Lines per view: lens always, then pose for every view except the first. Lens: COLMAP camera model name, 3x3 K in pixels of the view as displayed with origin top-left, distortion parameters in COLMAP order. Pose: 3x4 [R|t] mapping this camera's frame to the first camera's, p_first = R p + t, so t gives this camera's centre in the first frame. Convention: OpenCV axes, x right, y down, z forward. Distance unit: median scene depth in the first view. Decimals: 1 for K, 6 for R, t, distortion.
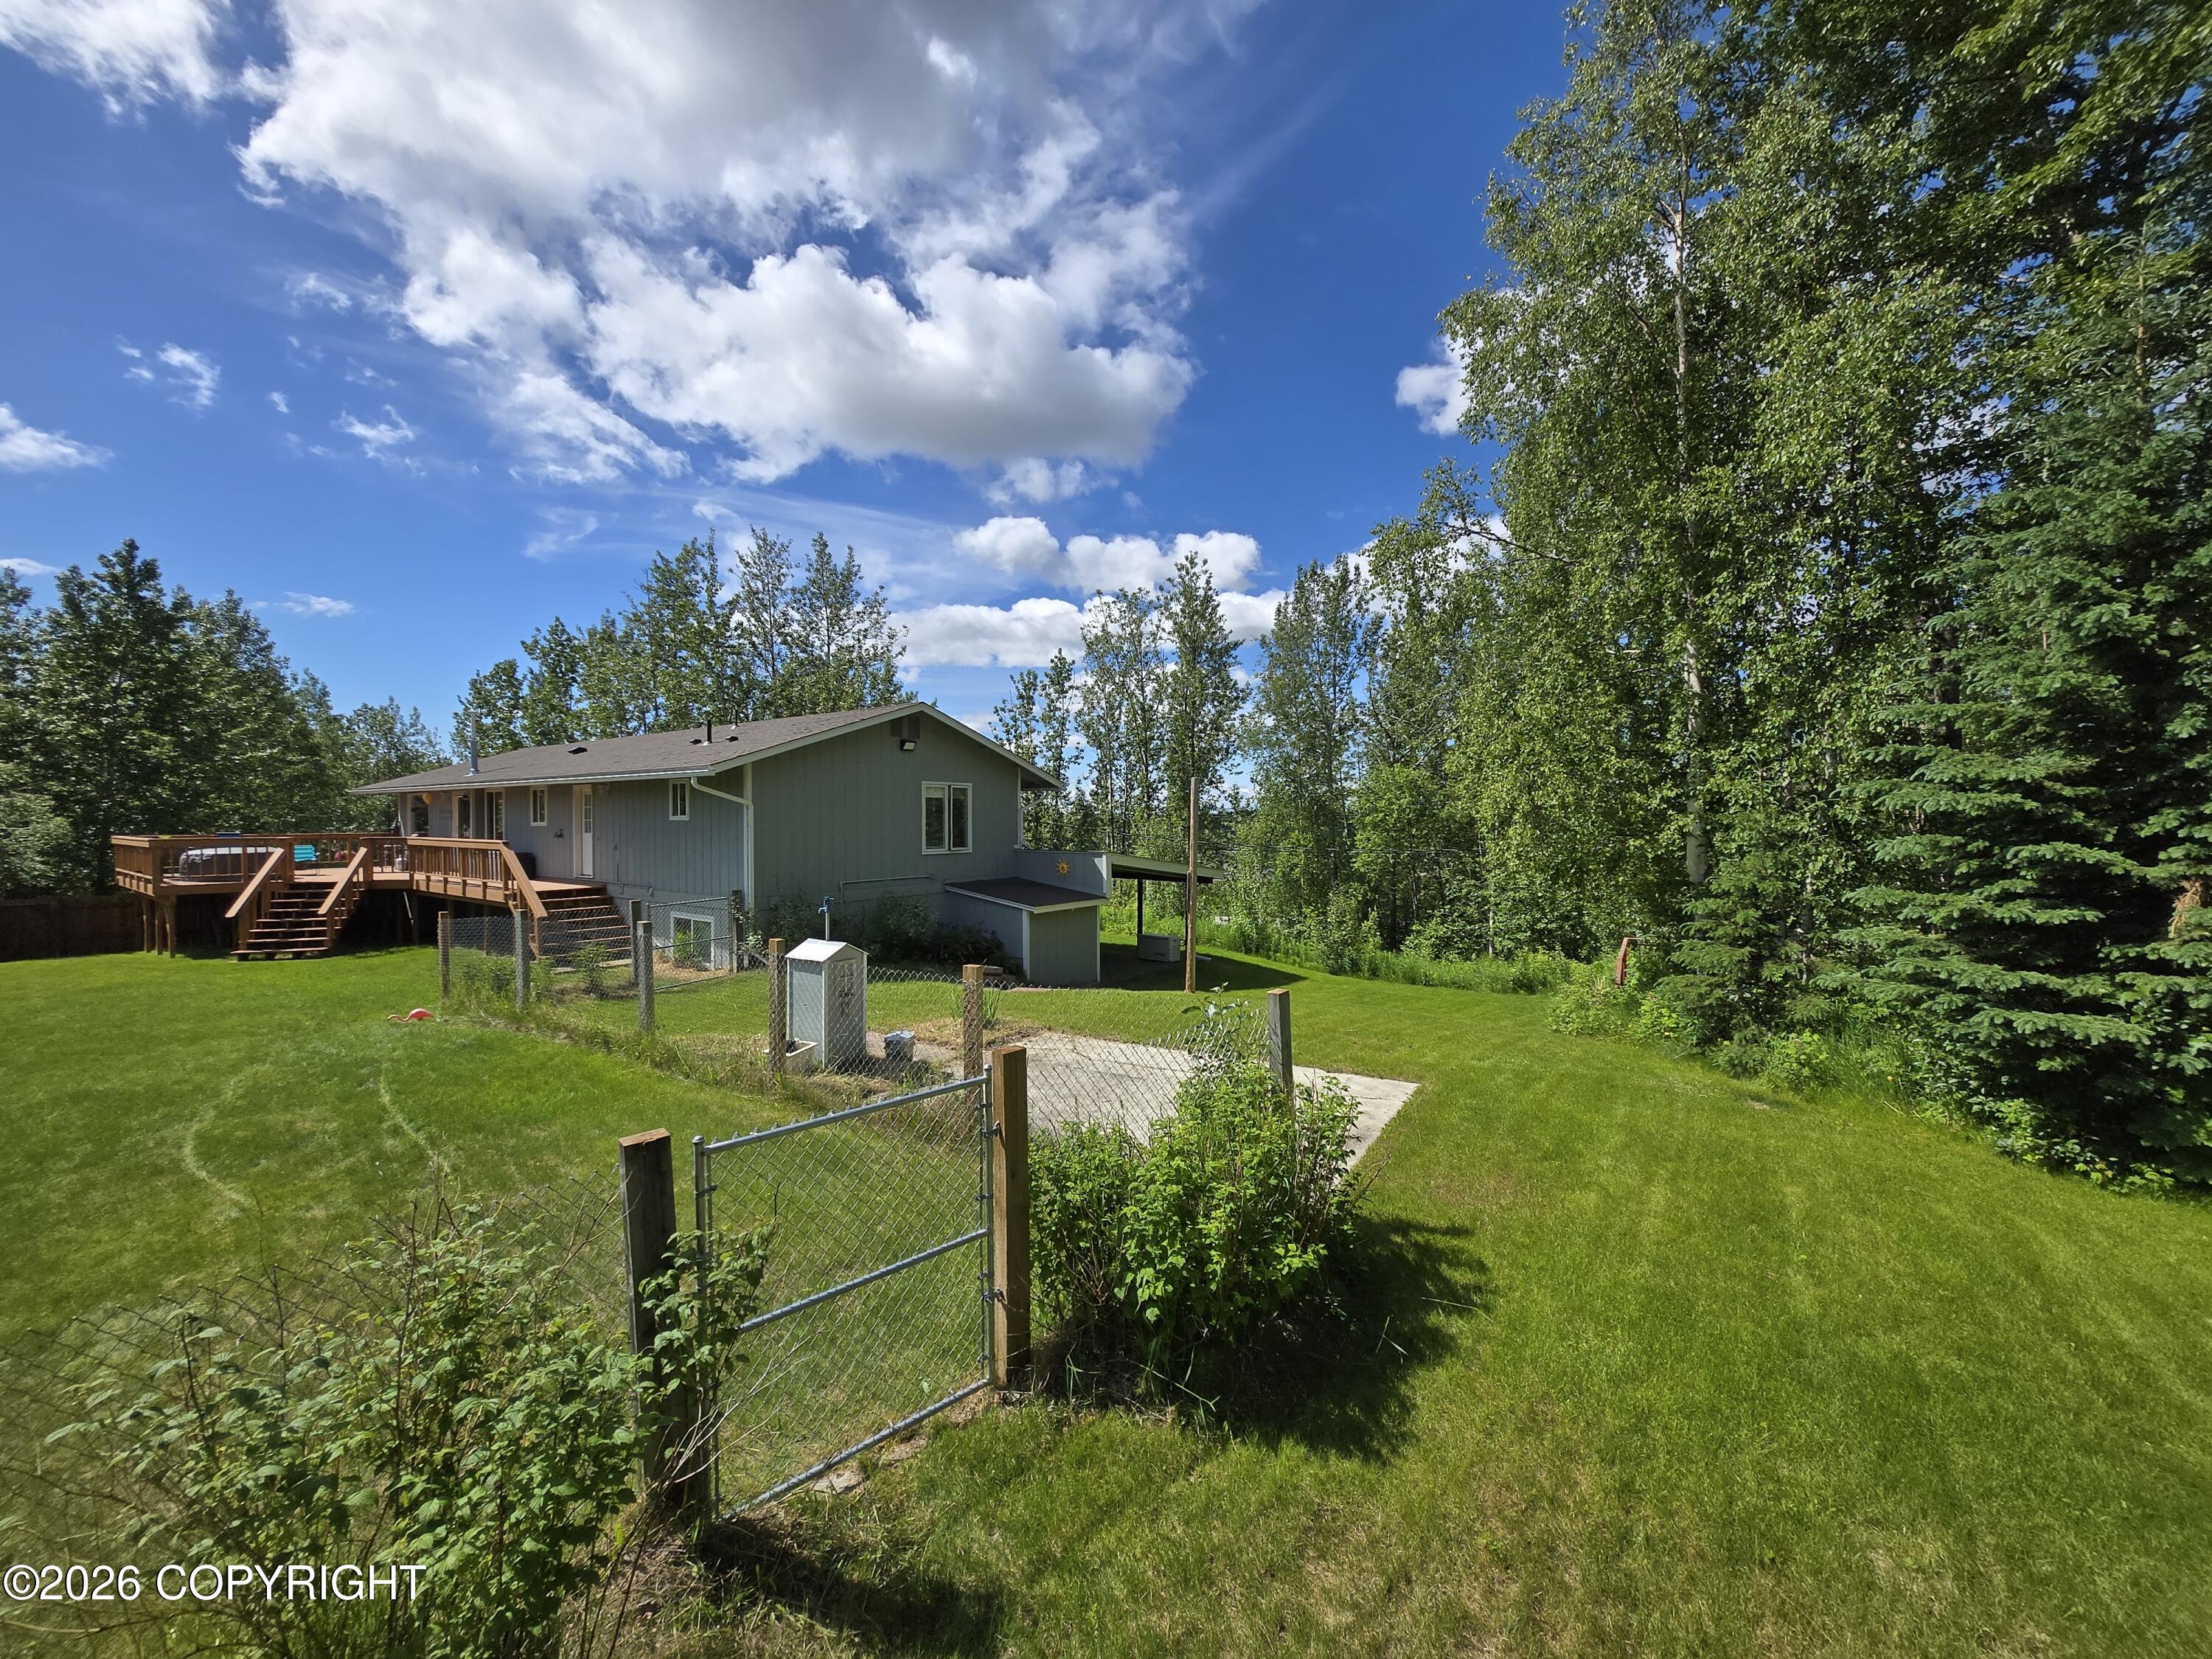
lens RADIAL K [[864.9, 0, 1117.6], [0, 864.9, 822.7], [0, 0, 1]] dist [-0.006977, -0.000285]
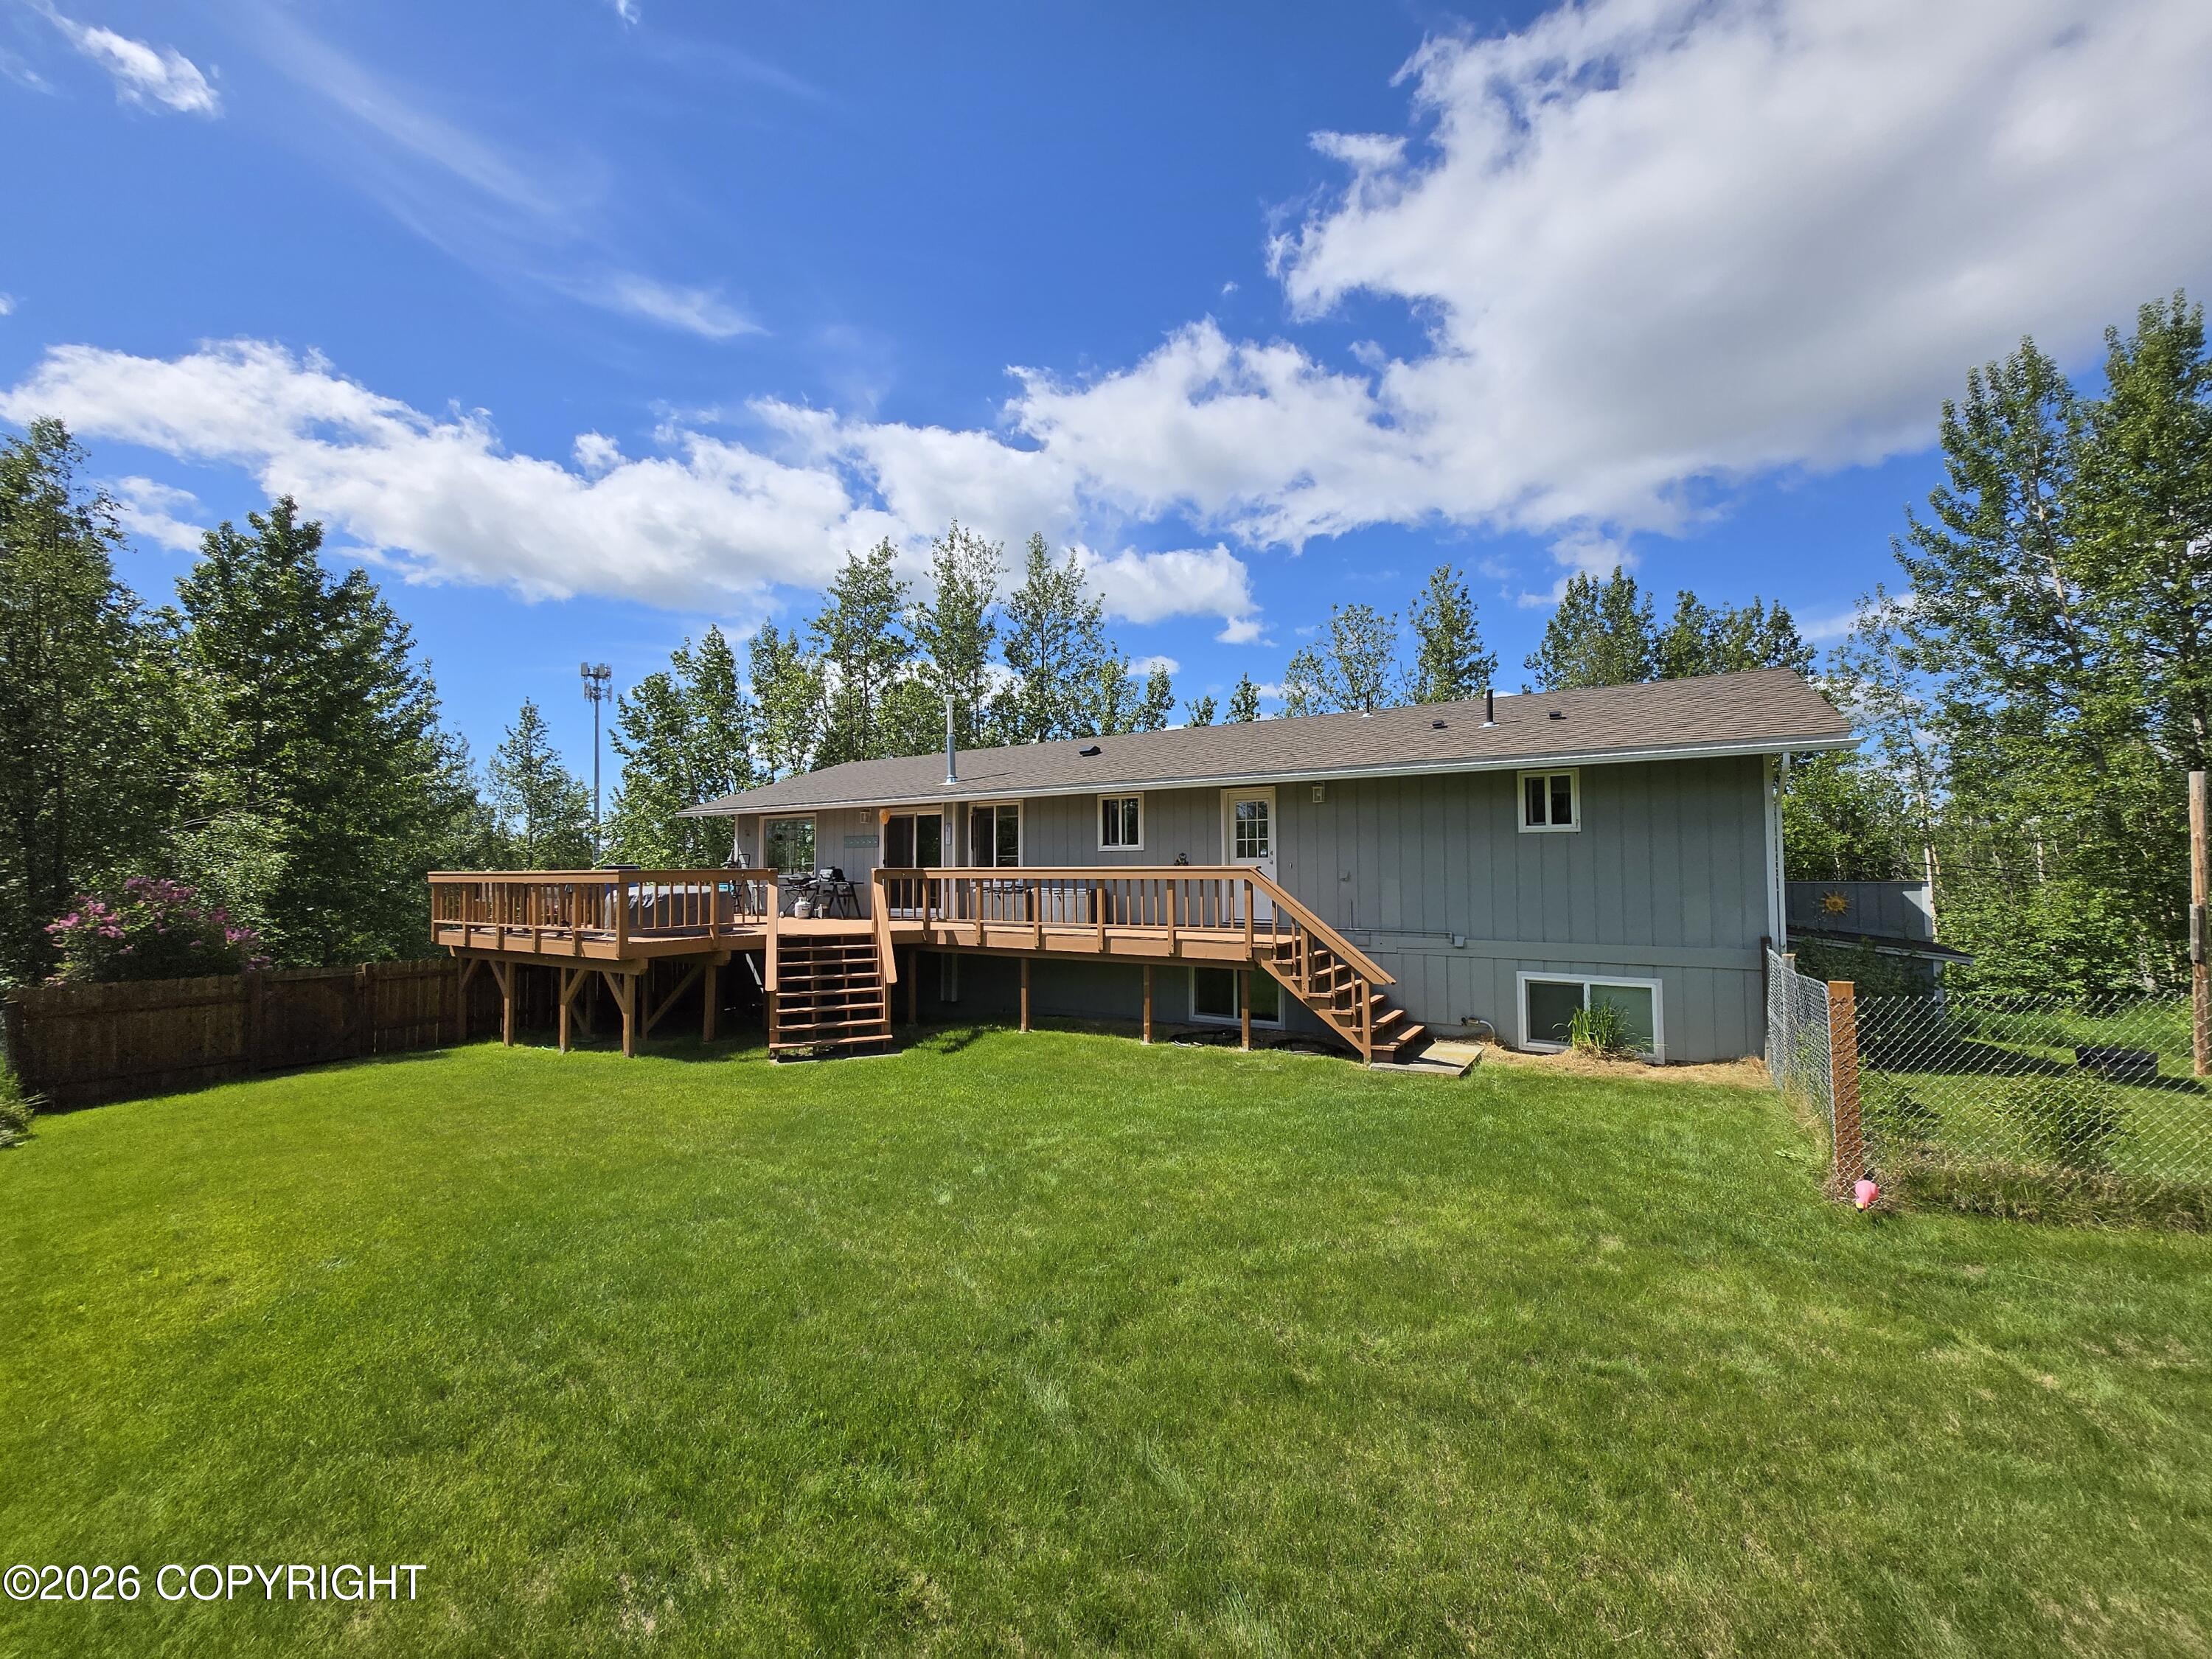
lens RADIAL K [[864.9, 0, 1125.6], [0, 864.9, 836.8], [0, 0, 1]] dist [-0.006977, -0.000285]
pose [[0.997881, -0.003704, 0.064962, -0.473918], [0.006330, 0.999169, -0.040257, 0.013499], [-0.064759, 0.040583, 0.997075, 0.200675]]
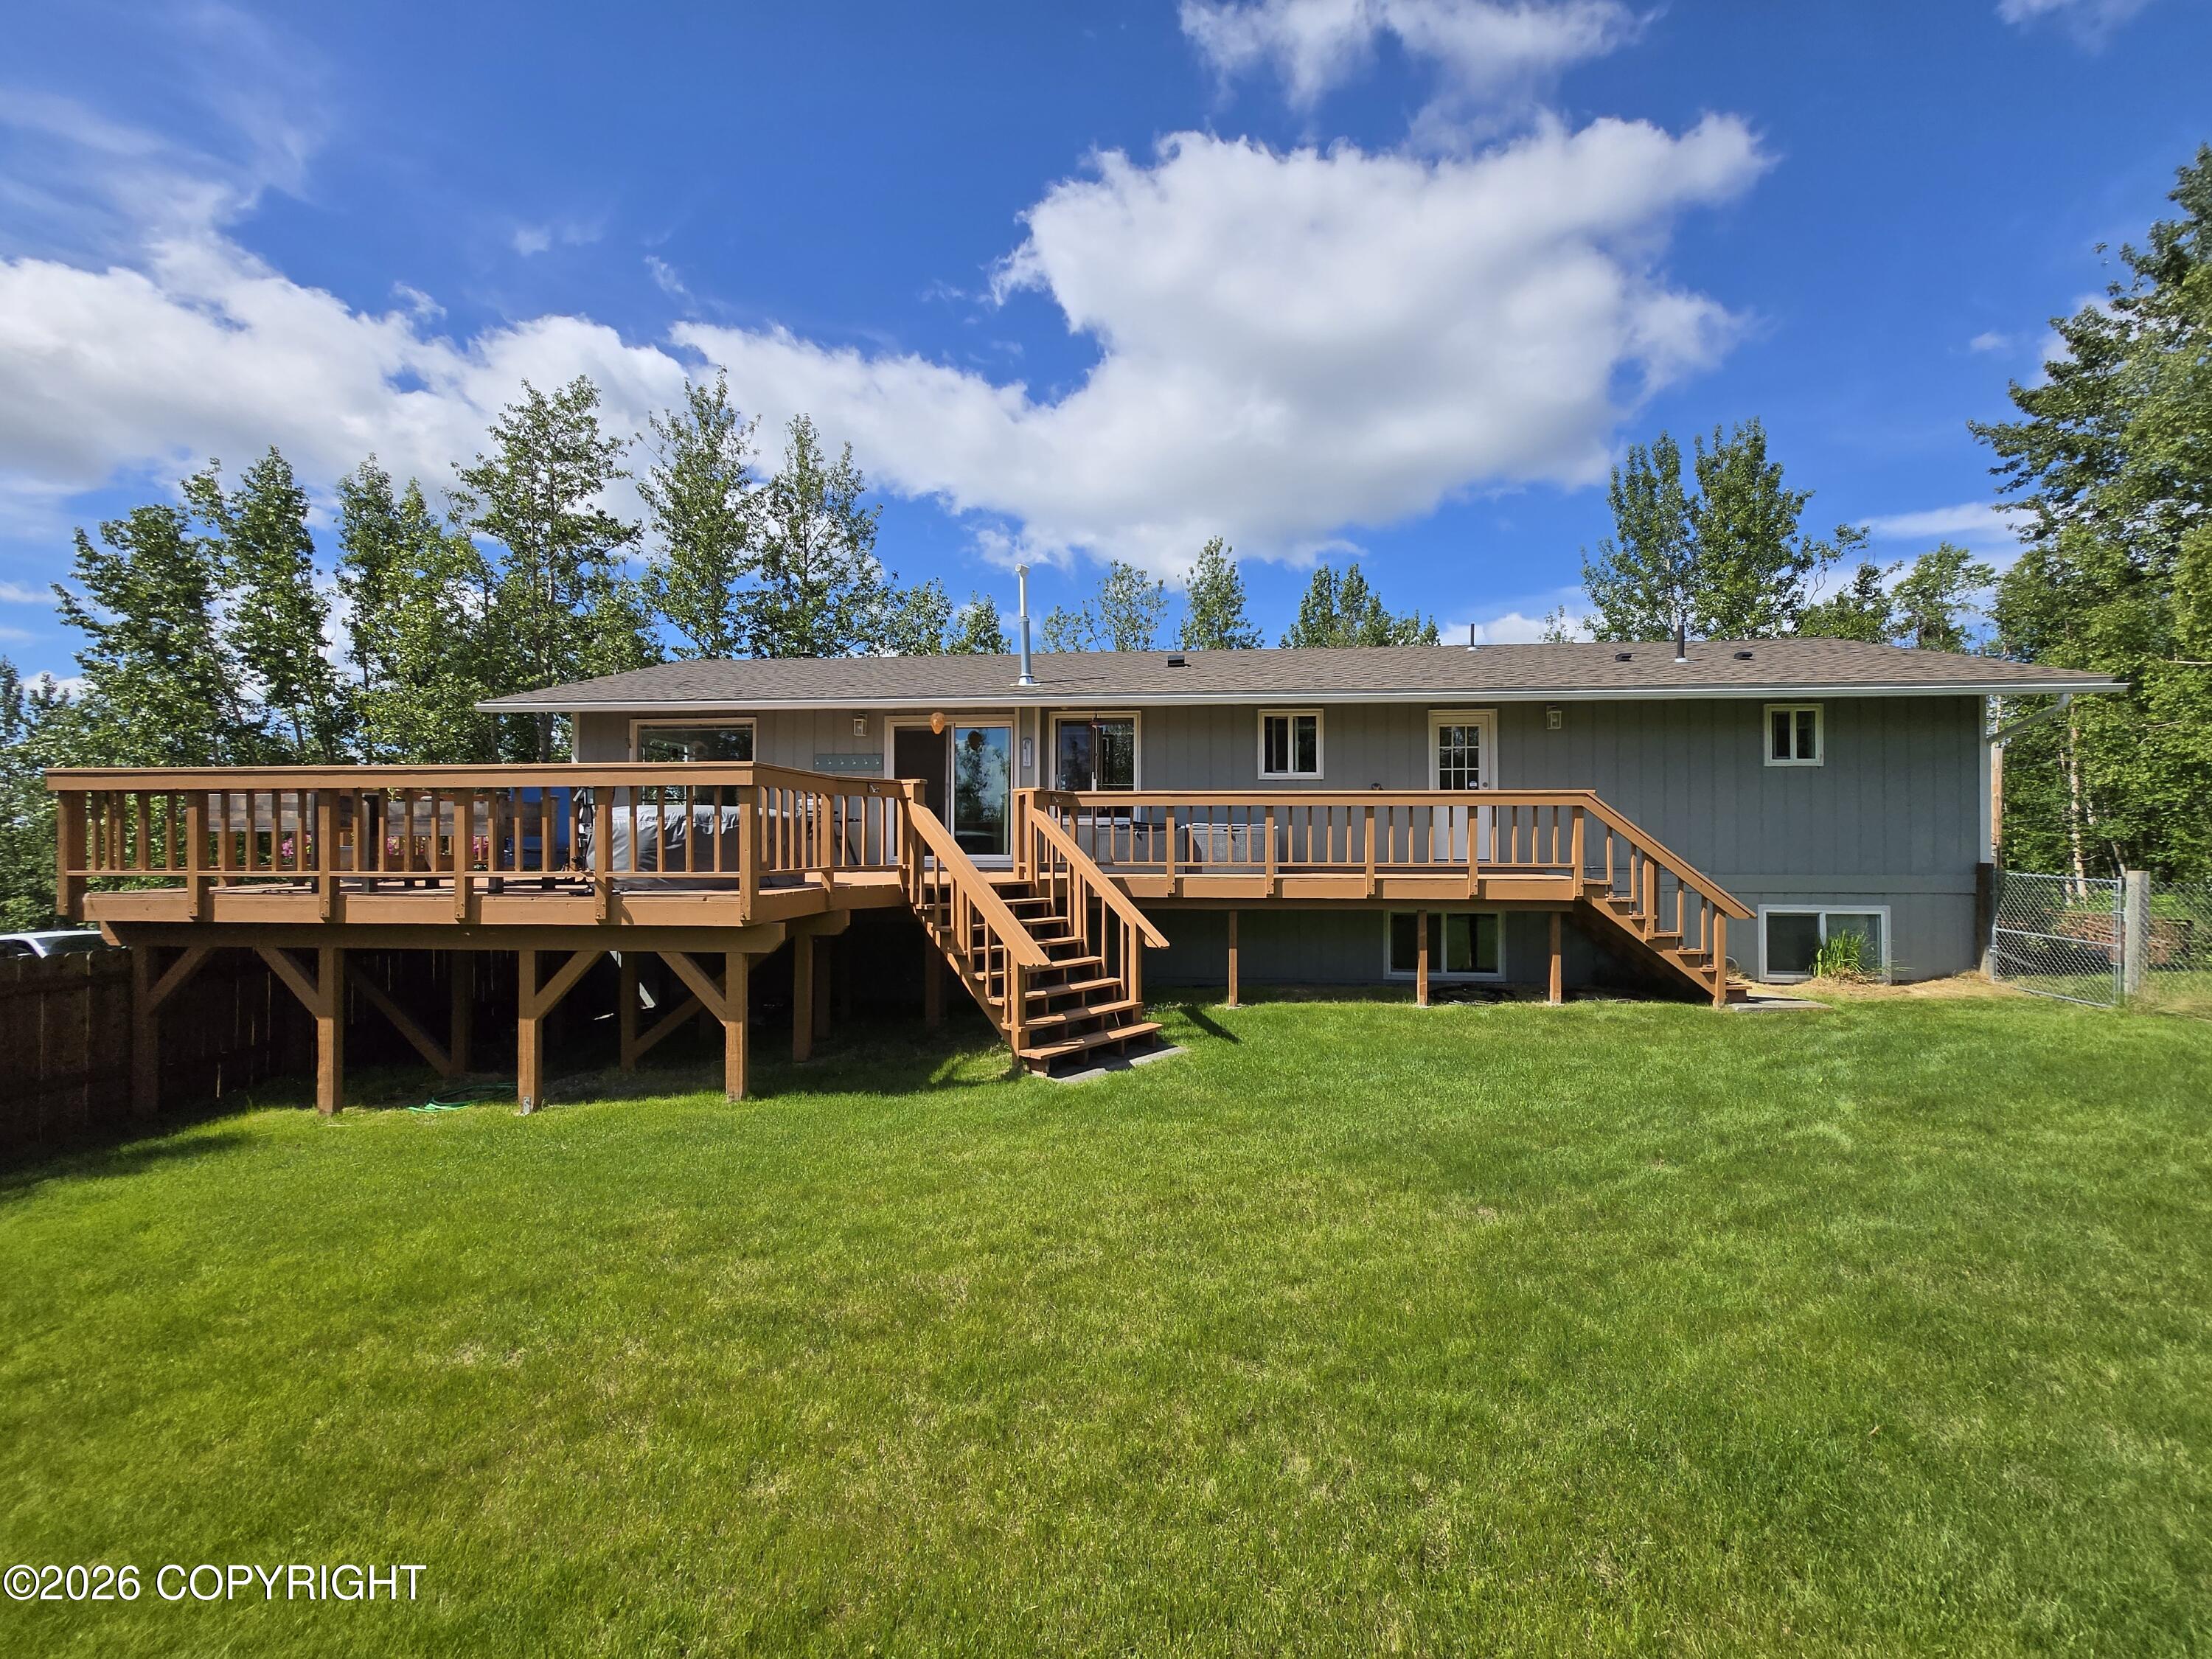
lens RADIAL K [[864.9, 0, 1100.5], [0, 864.9, 838.4], [0, 0, 1]] dist [-0.006977, -0.000285]
pose [[0.865203, 0.006202, 0.501384, -0.709899], [0.000200, 0.999919, -0.012715, 0.033253], [-0.501422, 0.011101, 0.865131, 0.380064]]
